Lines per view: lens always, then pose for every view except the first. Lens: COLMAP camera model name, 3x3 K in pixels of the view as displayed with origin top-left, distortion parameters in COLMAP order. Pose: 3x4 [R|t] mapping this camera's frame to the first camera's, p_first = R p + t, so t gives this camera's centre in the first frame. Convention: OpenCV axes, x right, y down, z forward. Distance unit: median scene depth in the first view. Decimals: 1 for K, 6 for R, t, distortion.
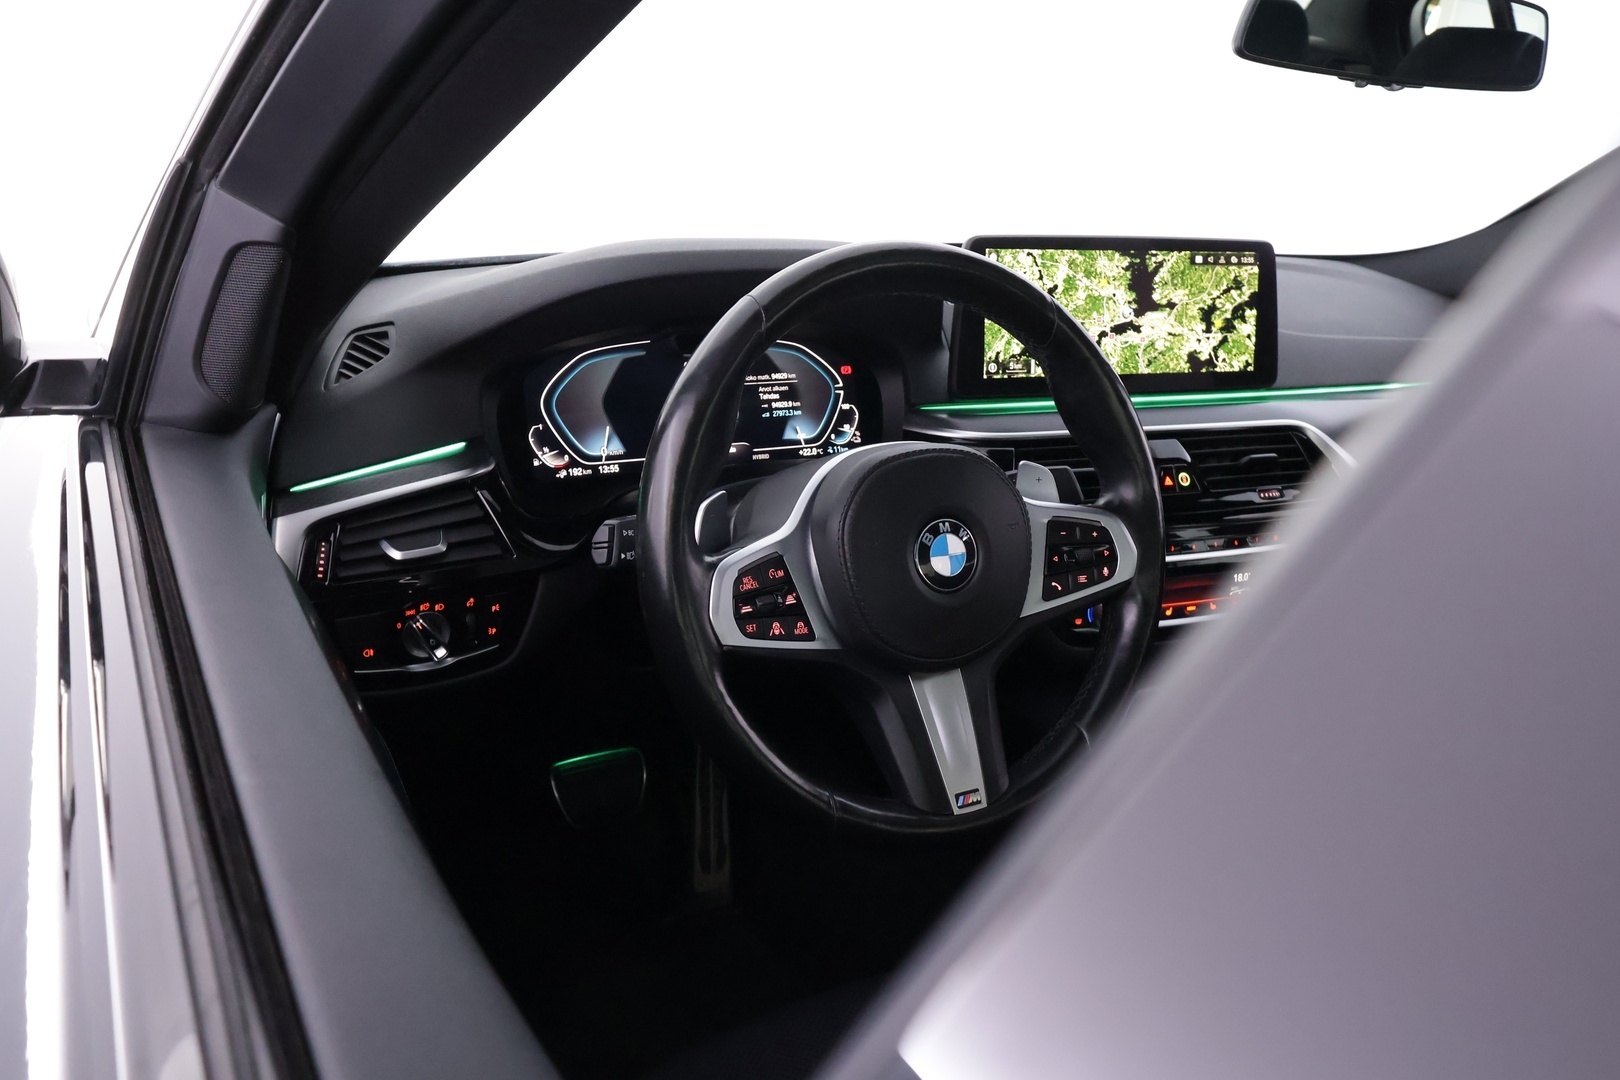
lens RADIAL K [[1286.2, 0, 821.0], [0, 1286.2, 535.5], [0, 0, 1]] dist [-0.010050, 0.004129]
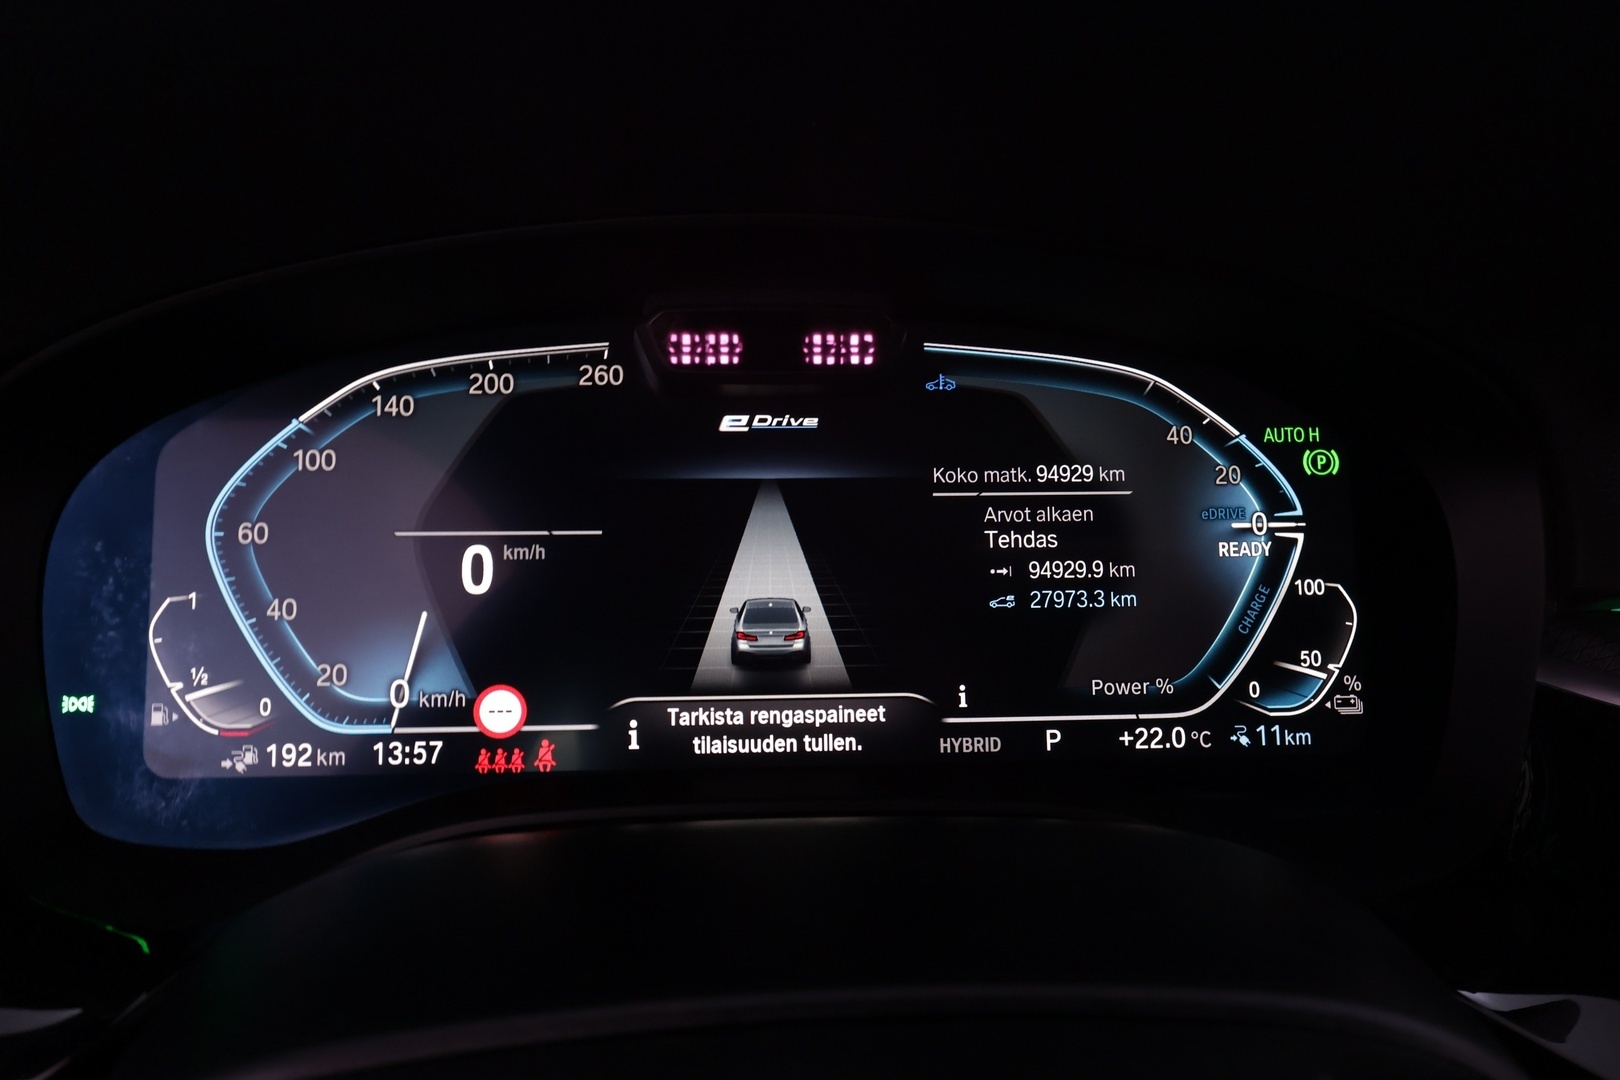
lens RADIAL K [[1286.2, 0, 807.8], [0, 1286.2, 540.7], [0, 0, 1]] dist [-0.010050, 0.004129]
pose [[0.896794, 0.041460, -0.440501, 0.044922], [-0.091121, 0.991564, -0.092182, -0.074739], [0.432963, 0.122807, 0.893007, 0.701091]]
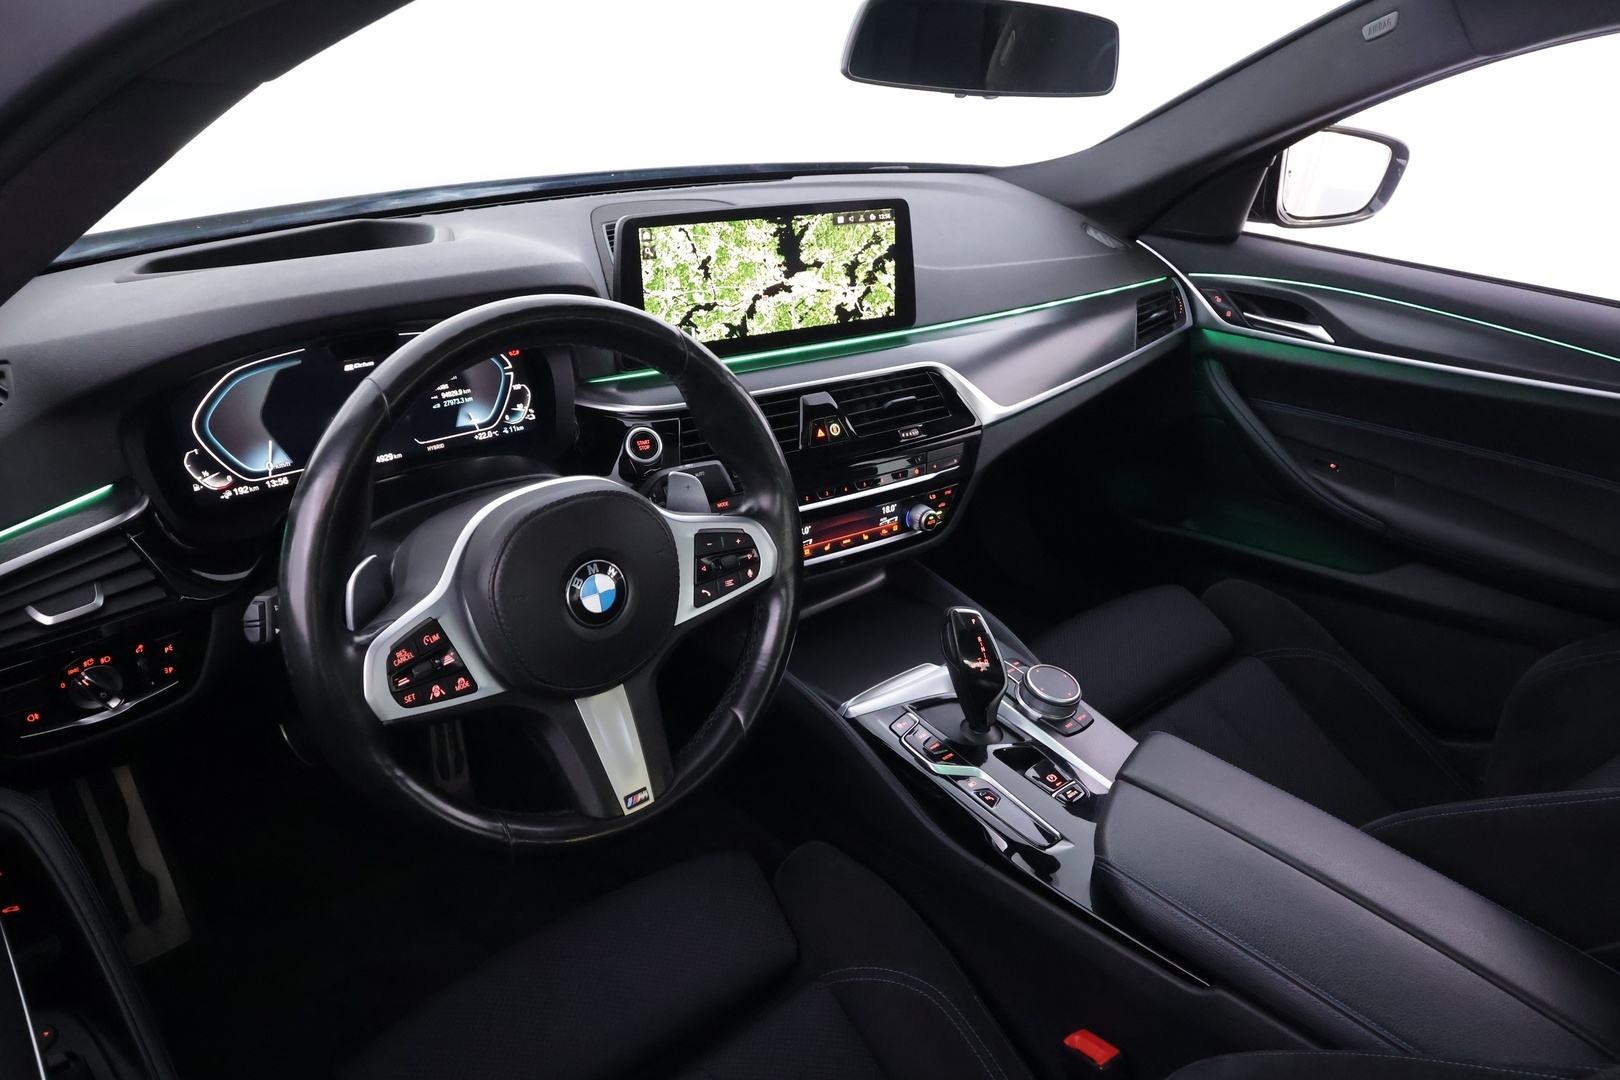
lens RADIAL K [[1140.4, 0, 834.7], [0, 1140.4, 542.8], [0, 0, 1]] dist [-0.017676, 0.017218]
pose [[0.973938, -0.091156, 0.207691, 0.068150], [0.051504, 0.980647, 0.188889, -0.139460], [-0.220890, -0.173269, 0.959784, 0.024718]]
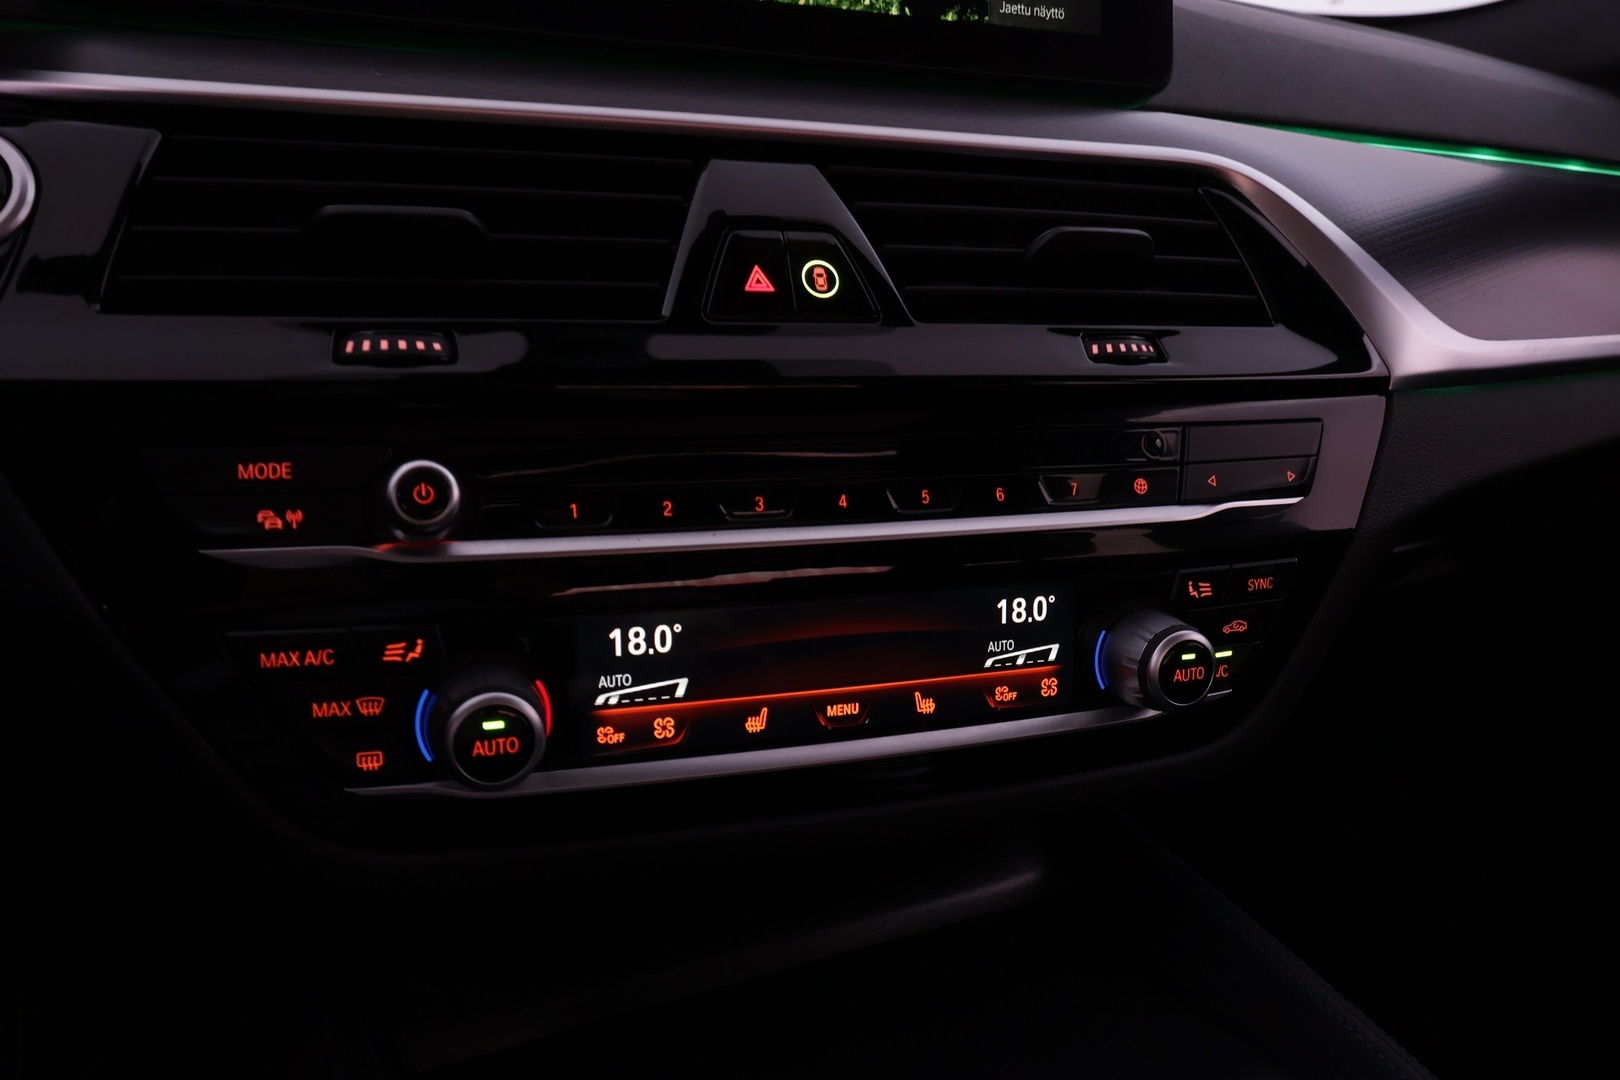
lens RADIAL K [[1286.2, 0, 799.7], [0, 1286.2, 541.1], [0, 0, 1]] dist [-0.010050, 0.004129]
pose [[0.999516, 0.007630, -0.030149, 0.296111], [-0.008592, 0.999453, -0.031933, 0.028002], [0.029889, 0.032177, 0.999035, 0.721505]]
